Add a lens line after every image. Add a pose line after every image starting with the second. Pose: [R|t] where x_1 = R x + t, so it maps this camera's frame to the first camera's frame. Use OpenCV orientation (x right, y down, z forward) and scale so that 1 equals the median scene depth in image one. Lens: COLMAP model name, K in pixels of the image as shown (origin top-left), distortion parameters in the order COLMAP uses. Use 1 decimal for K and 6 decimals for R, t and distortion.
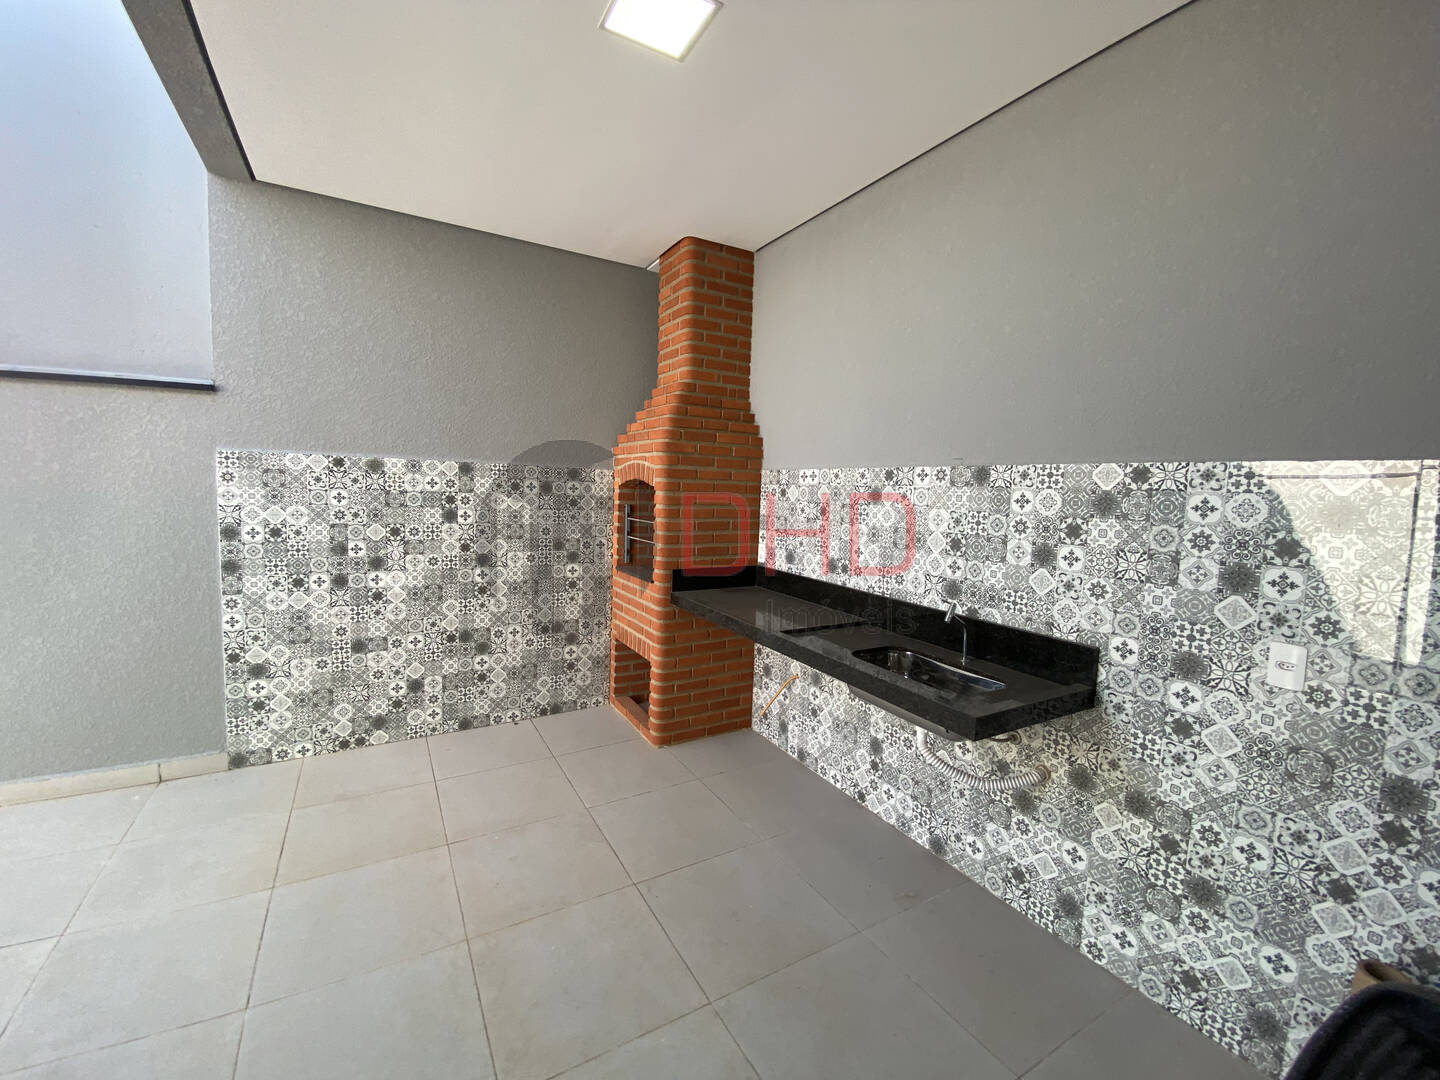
lens RADIAL K [[582.8, 0, 720.0], [0, 582.8, 540.0], [0, 0, 1]] dist [0.042206, -0.024809]
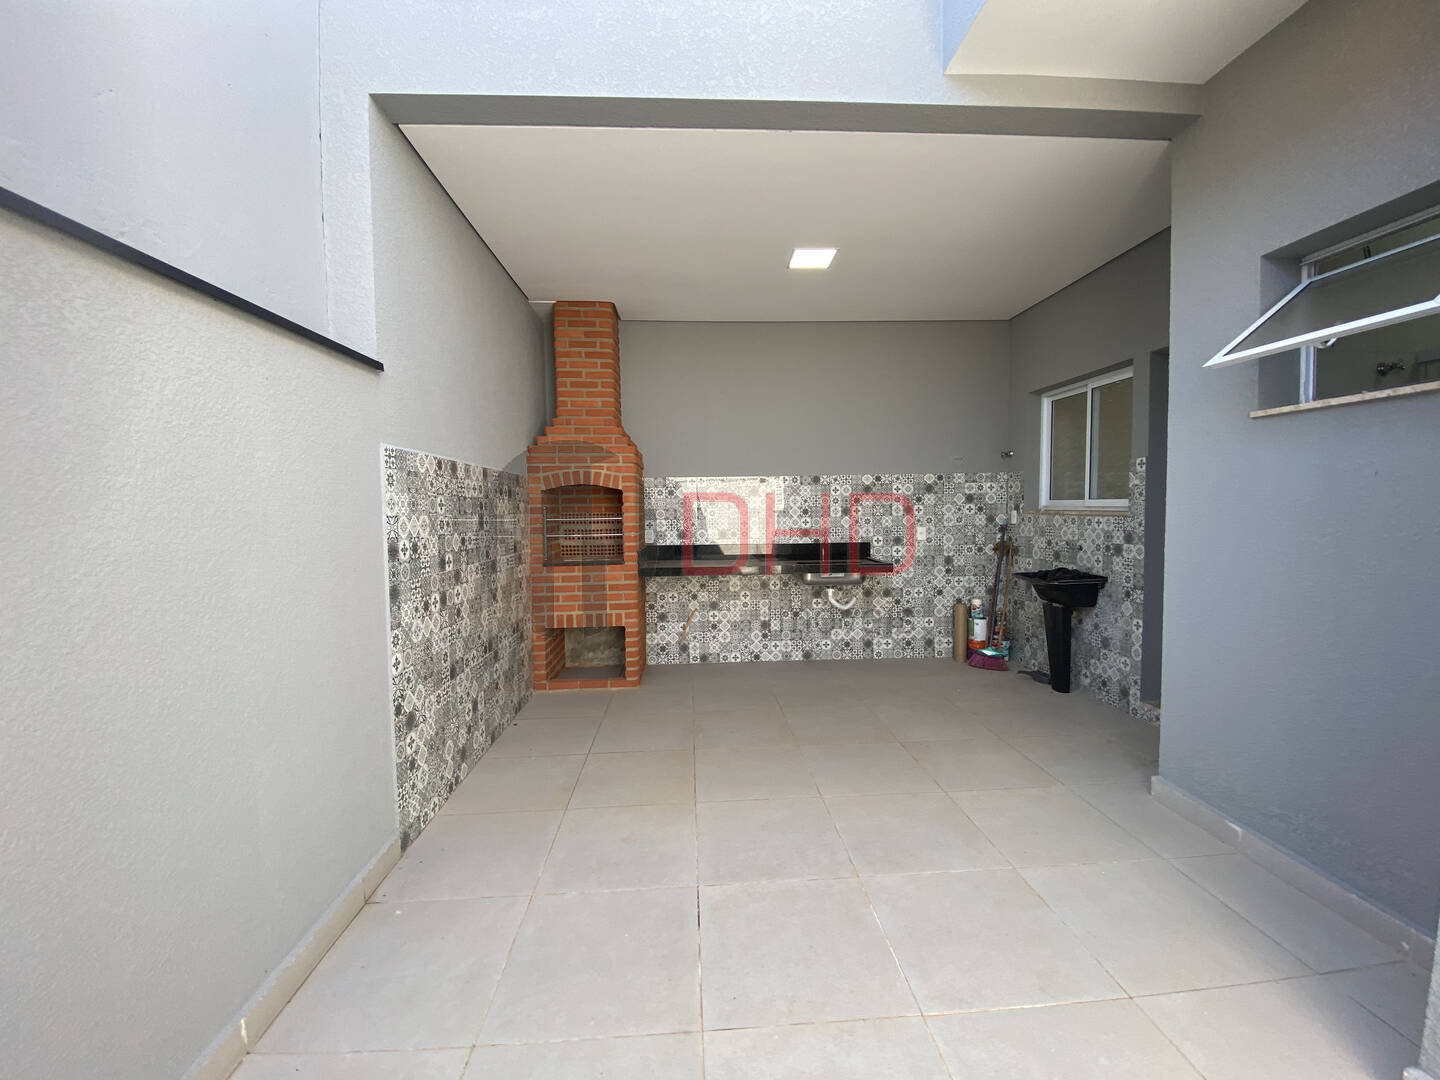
lens RADIAL K [[576.2, 0, 720.0], [0, 576.2, 540.0], [0, 0, 1]] dist [0.201105, 0.000004]
pose [[0.454006, -0.089939, 0.886447, -1.753357], [0.110753, 0.992873, 0.044013, -0.019495], [-0.884088, 0.078194, 0.460732, 0.313408]]
